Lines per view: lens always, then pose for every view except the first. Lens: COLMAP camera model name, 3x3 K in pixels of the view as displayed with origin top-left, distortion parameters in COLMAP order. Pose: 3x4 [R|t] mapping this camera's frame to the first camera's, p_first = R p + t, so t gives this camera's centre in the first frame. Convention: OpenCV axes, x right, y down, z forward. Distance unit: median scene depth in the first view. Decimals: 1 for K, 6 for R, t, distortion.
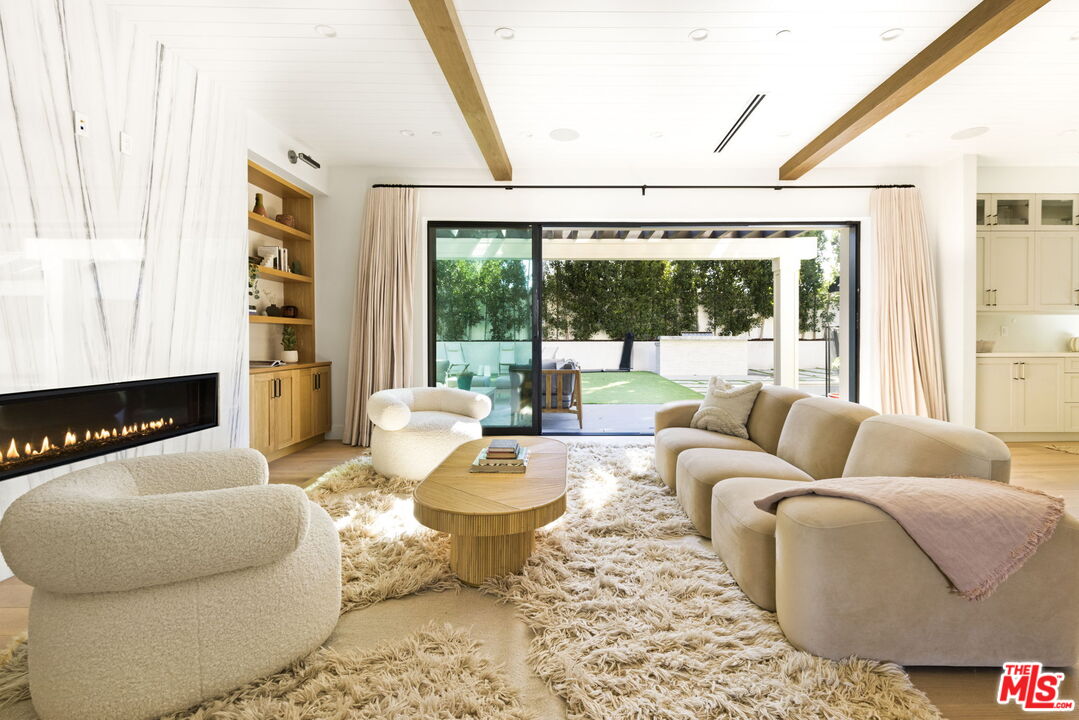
lens RADIAL K [[492.9, 0, 570.4], [0, 492.9, 335.1], [0, 0, 1]] dist [-0.013308, -0.000500]
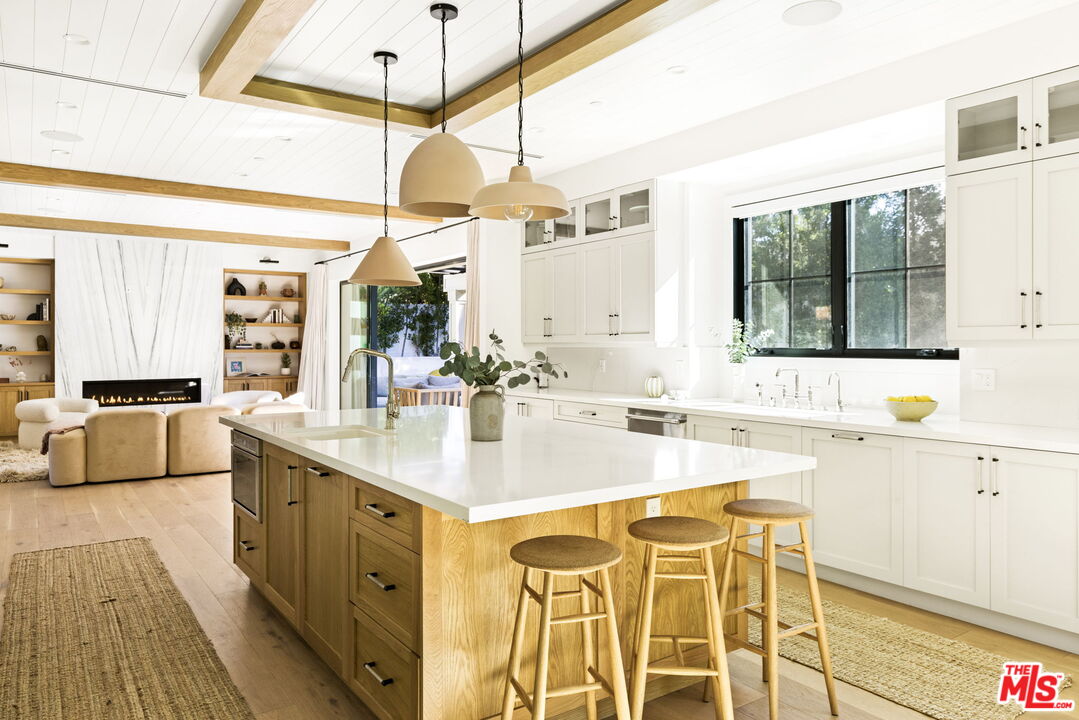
lens RADIAL K [[737.5, 0, 538.9], [0, 737.5, 352.2], [0, 0, 1]] dist [0.006035, 0.001446]
pose [[0.565580, 0.008986, -0.824645, 1.827585], [0.006763, 0.999856, 0.015534, -0.051112], [0.824666, -0.014363, 0.565438, 0.242169]]
